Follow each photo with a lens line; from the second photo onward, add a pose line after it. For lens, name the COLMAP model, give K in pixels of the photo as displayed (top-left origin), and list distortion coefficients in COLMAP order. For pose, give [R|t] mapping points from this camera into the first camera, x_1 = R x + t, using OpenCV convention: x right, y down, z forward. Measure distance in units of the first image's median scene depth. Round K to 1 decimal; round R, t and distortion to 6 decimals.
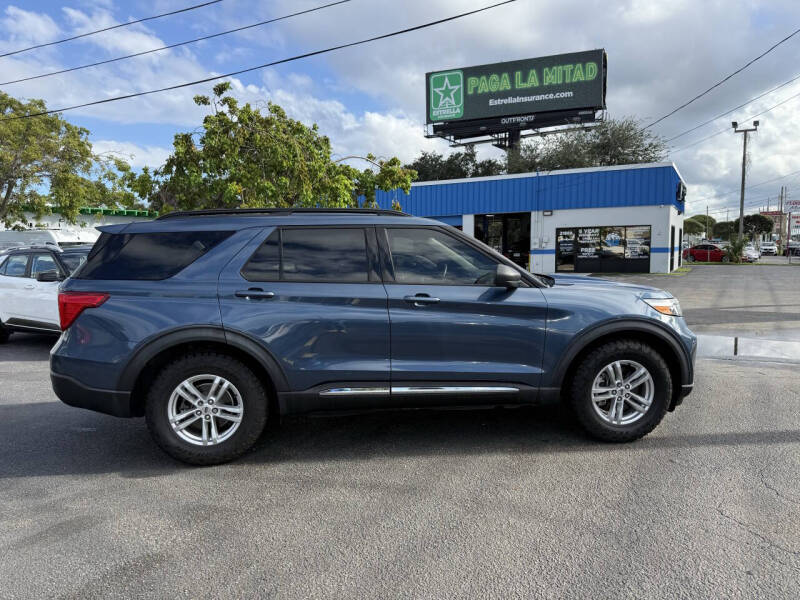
lens RADIAL K [[569.2, 0, 397.0], [0, 569.2, 306.9], [0, 0, 1]] dist [0.033641, -0.044028]
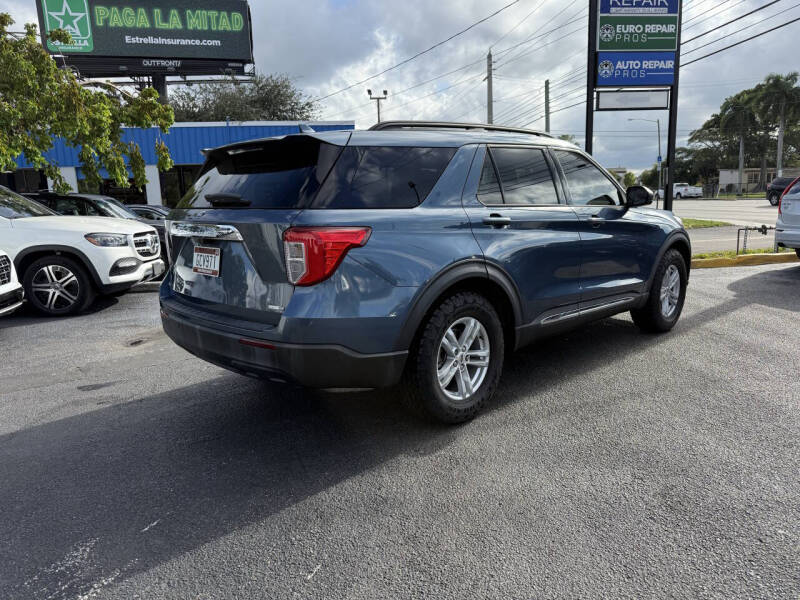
lens RADIAL K [[569.2, 0, 396.7], [0, 569.2, 305.1], [0, 0, 1]] dist [0.033641, -0.044028]
pose [[0.799513, -0.122039, 0.588120, -0.164725], [0.082335, 0.992166, 0.093952, 0.002246], [-0.594979, -0.026693, 0.803298, 0.068687]]
